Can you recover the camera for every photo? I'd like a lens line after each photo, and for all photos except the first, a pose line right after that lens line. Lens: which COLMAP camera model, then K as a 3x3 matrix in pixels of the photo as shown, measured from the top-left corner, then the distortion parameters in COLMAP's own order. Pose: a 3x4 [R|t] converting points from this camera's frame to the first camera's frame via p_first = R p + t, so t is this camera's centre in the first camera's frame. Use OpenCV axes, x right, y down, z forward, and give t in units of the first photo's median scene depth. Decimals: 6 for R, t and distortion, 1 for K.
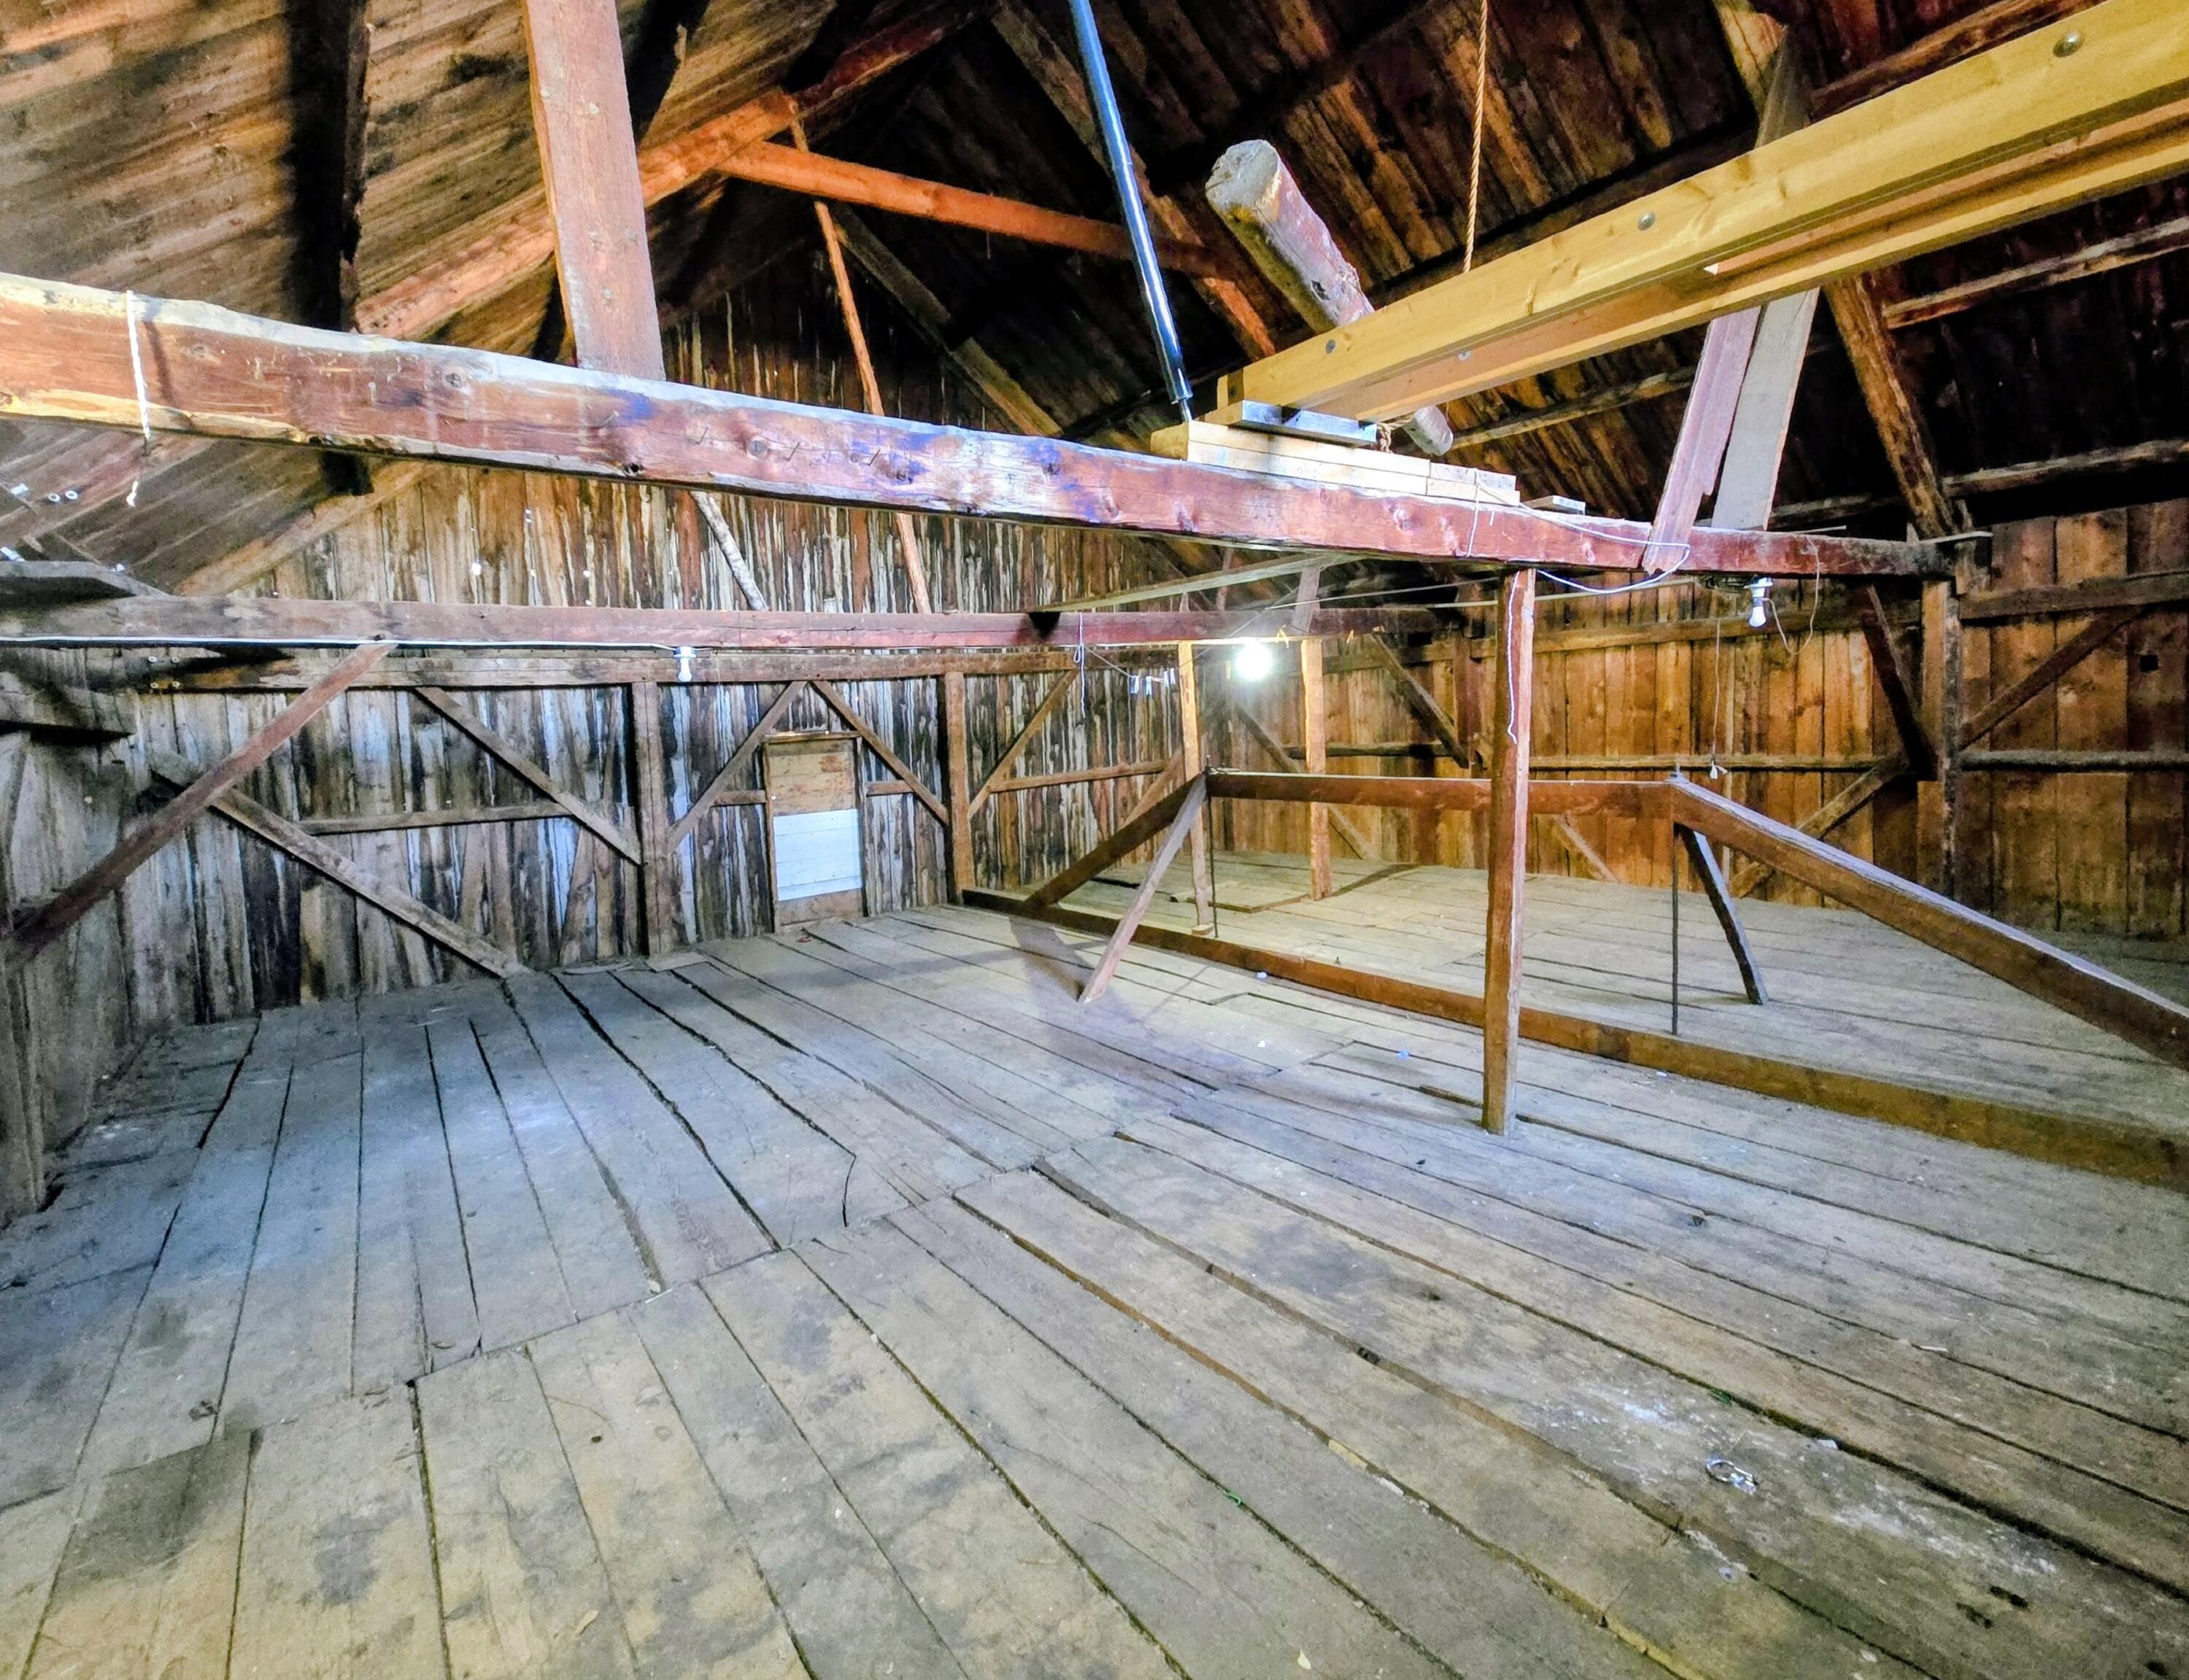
lens RADIAL K [[997.6, 0, 1070.4], [0, 997.6, 799.6], [0, 0, 1]] dist [-0.000601, -0.000250]
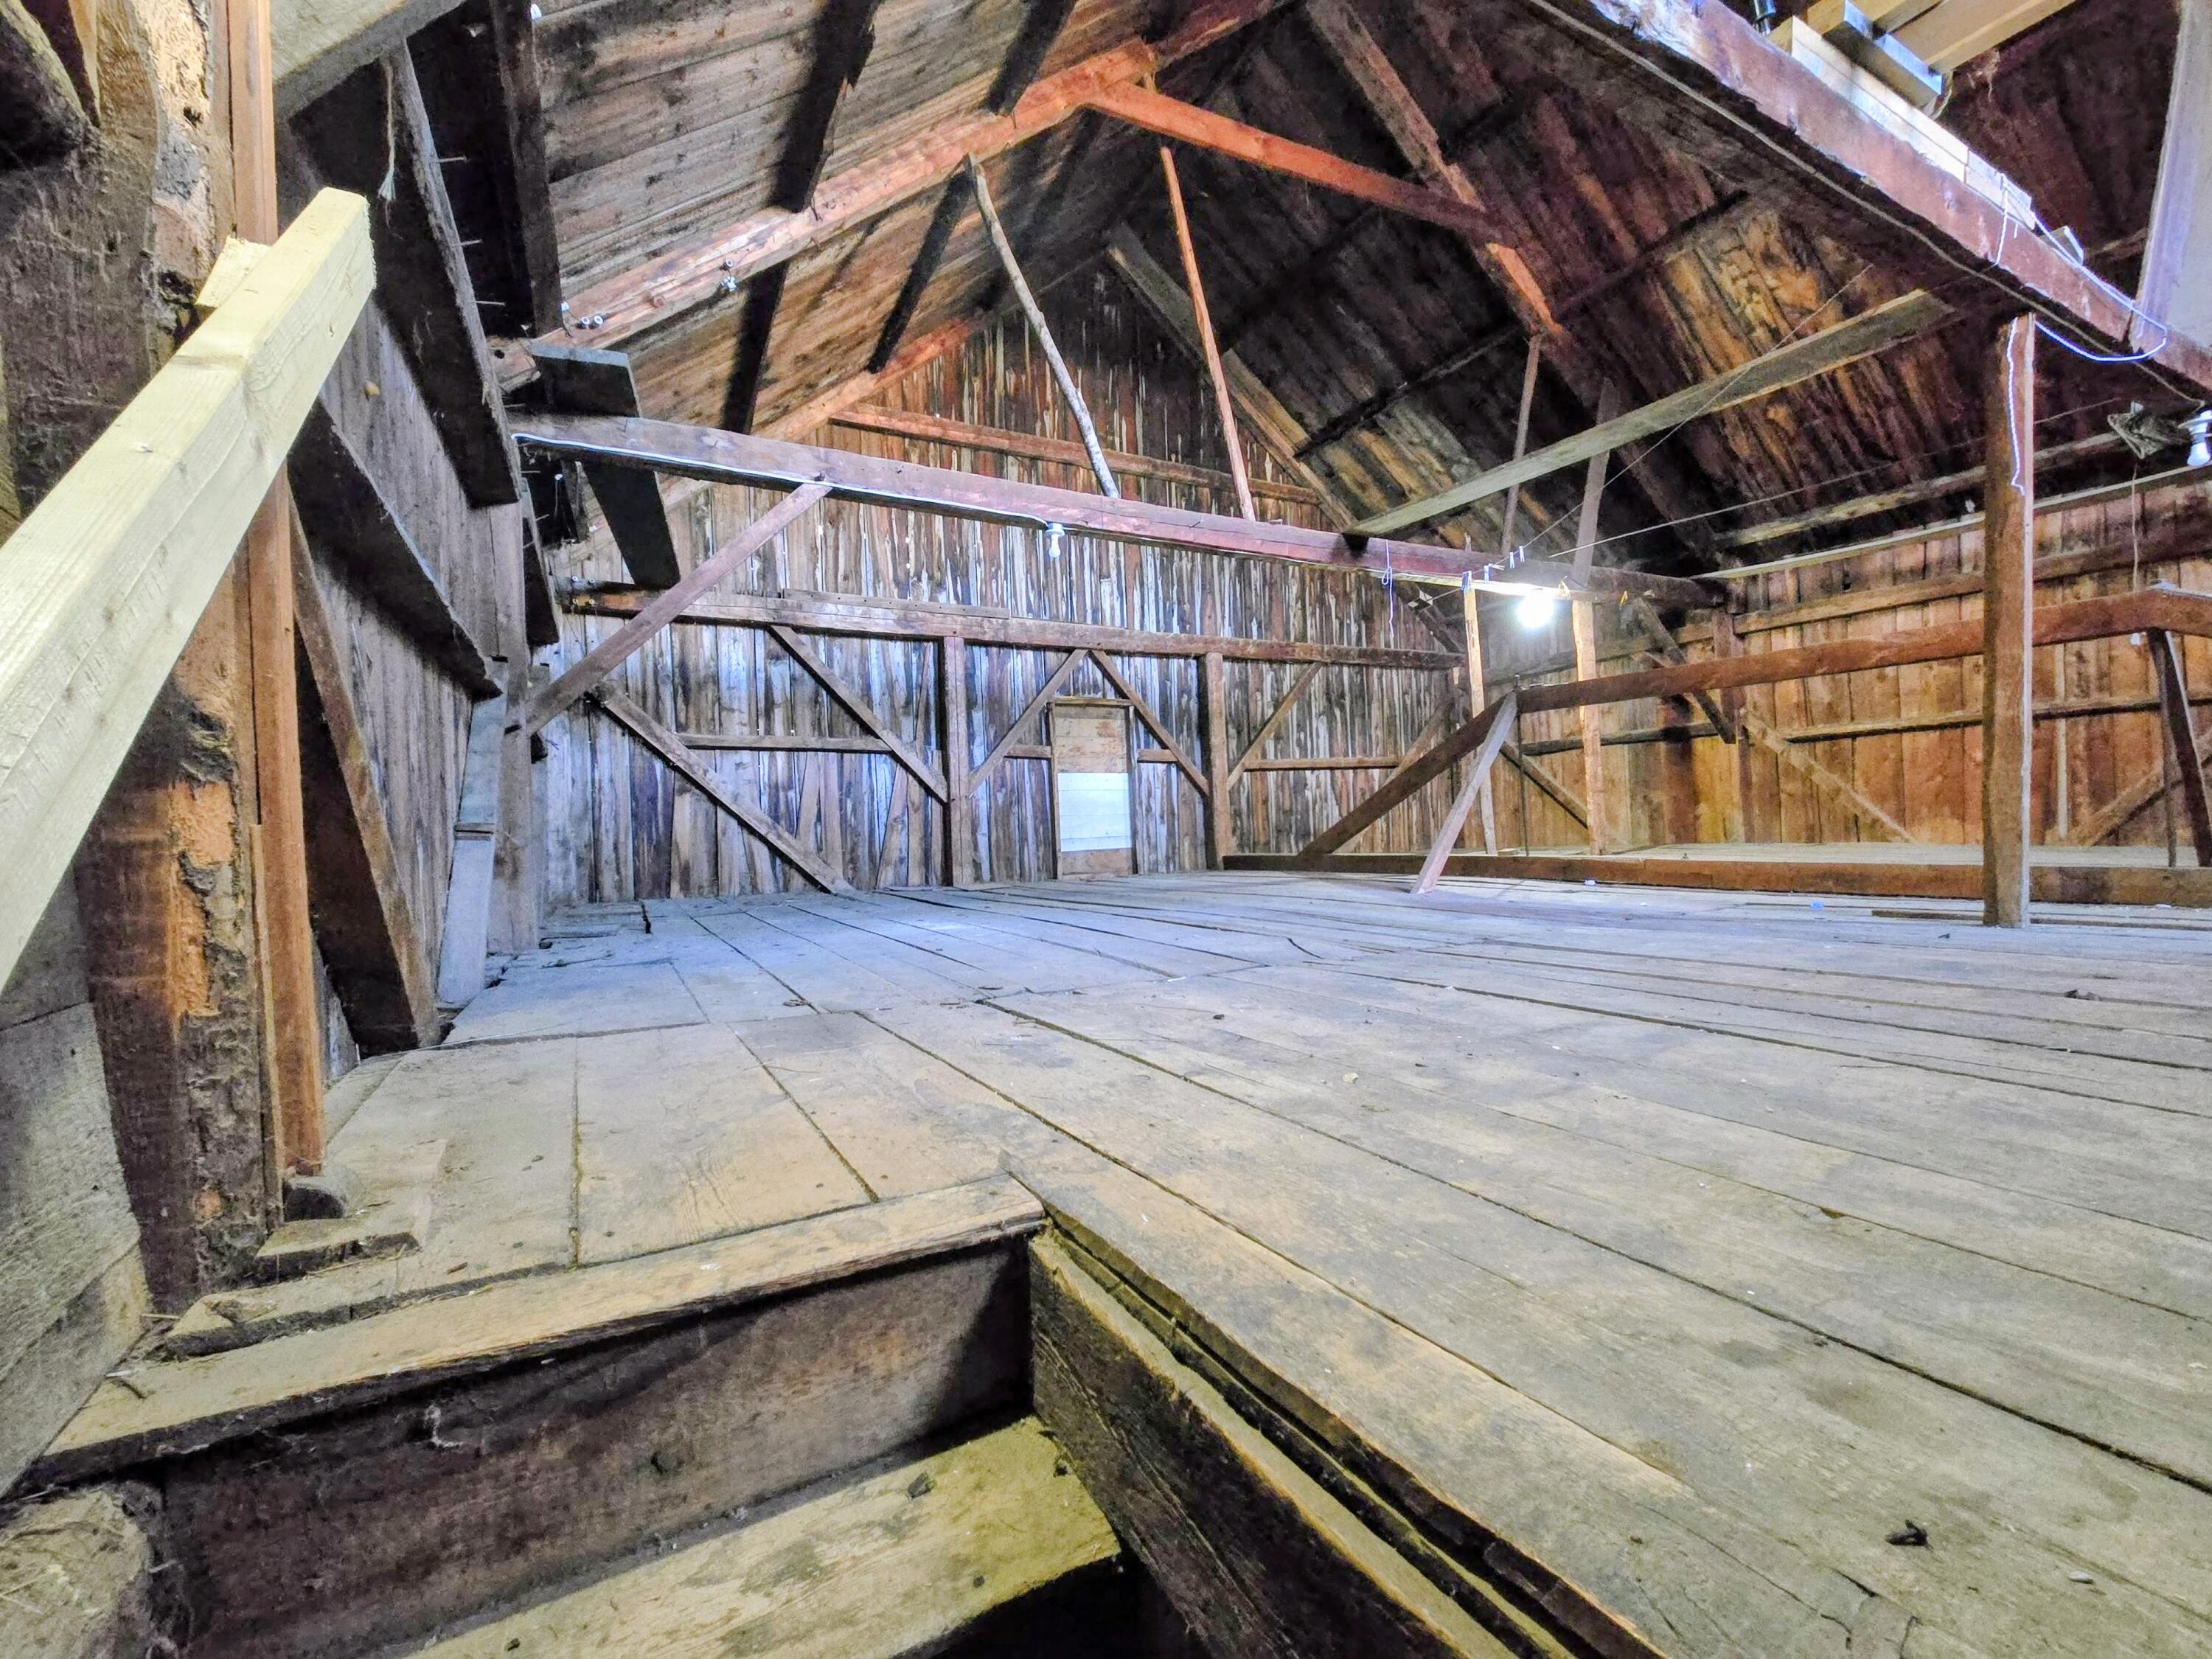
lens RADIAL K [[919.6, 0, 1098.9], [0, 919.6, 828.6], [0, 0, 1]] dist [-0.007967, 0.001422]
pose [[0.991976, 0.008009, -0.126174, -0.142099], [-0.016205, 0.997814, -0.064069, 0.154971], [0.125385, 0.065599, 0.989937, 0.037025]]
